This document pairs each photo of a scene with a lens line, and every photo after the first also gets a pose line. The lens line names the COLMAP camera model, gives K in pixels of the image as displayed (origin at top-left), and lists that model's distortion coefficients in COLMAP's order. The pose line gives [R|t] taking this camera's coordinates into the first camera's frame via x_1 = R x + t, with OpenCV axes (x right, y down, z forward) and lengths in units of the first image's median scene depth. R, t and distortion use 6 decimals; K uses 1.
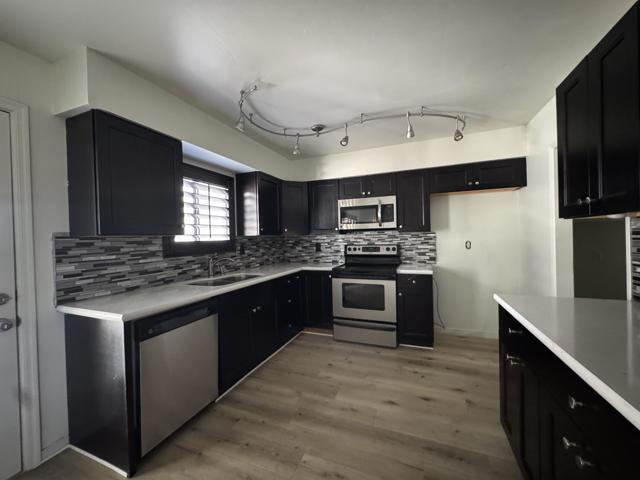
lens RADIAL K [[255.9, 0, 319.5], [0, 255.9, 239.7], [0, 0, 1]] dist [-0.002744, 0.000410]
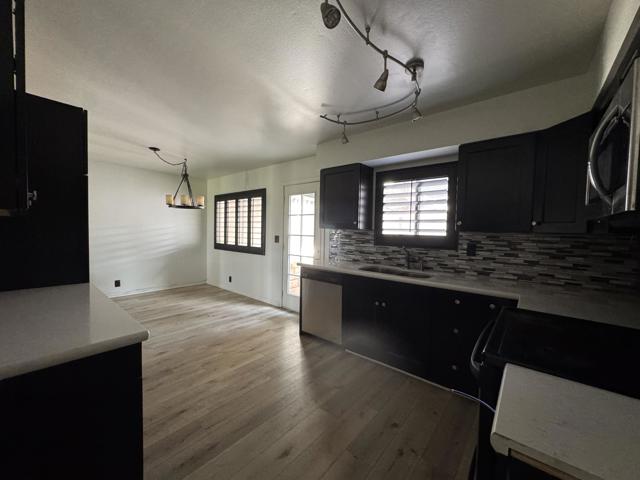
lens RADIAL K [[255.9, 0, 321.9], [0, 255.9, 239.2], [0, 0, 1]] dist [-0.002744, 0.000410]
pose [[-0.309659, 0.058123, -0.949070, 0.608223], [-0.020284, 0.997499, 0.067707, -0.037798], [0.950631, 0.040217, -0.307706, 0.852882]]
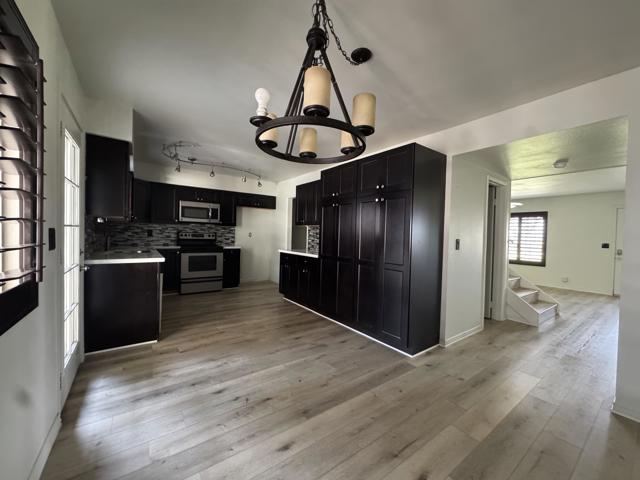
lens RADIAL K [[255.9, 0, 320.2], [0, 255.9, 238.8], [0, 0, 1]] dist [-0.002744, 0.000410]
pose [[0.532484, 0.023054, 0.846126, -0.803360], [-0.031686, 0.999471, -0.007291, 0.051151], [-0.845847, -0.022928, 0.532933, -0.495134]]
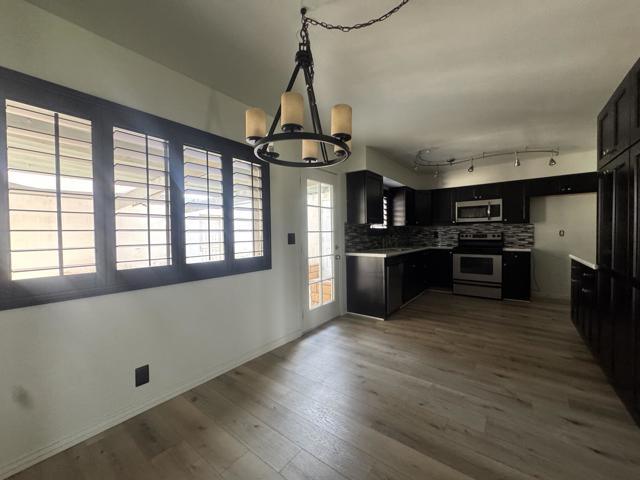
lens RADIAL K [[255.9, 0, 319.2], [0, 255.9, 238.3], [0, 0, 1]] dist [-0.002744, 0.000410]
pose [[0.962687, 0.015879, -0.270151, -0.317405], [-0.012715, 0.999829, 0.013460, 0.048562], [0.270318, -0.009523, 0.962724, -0.706856]]
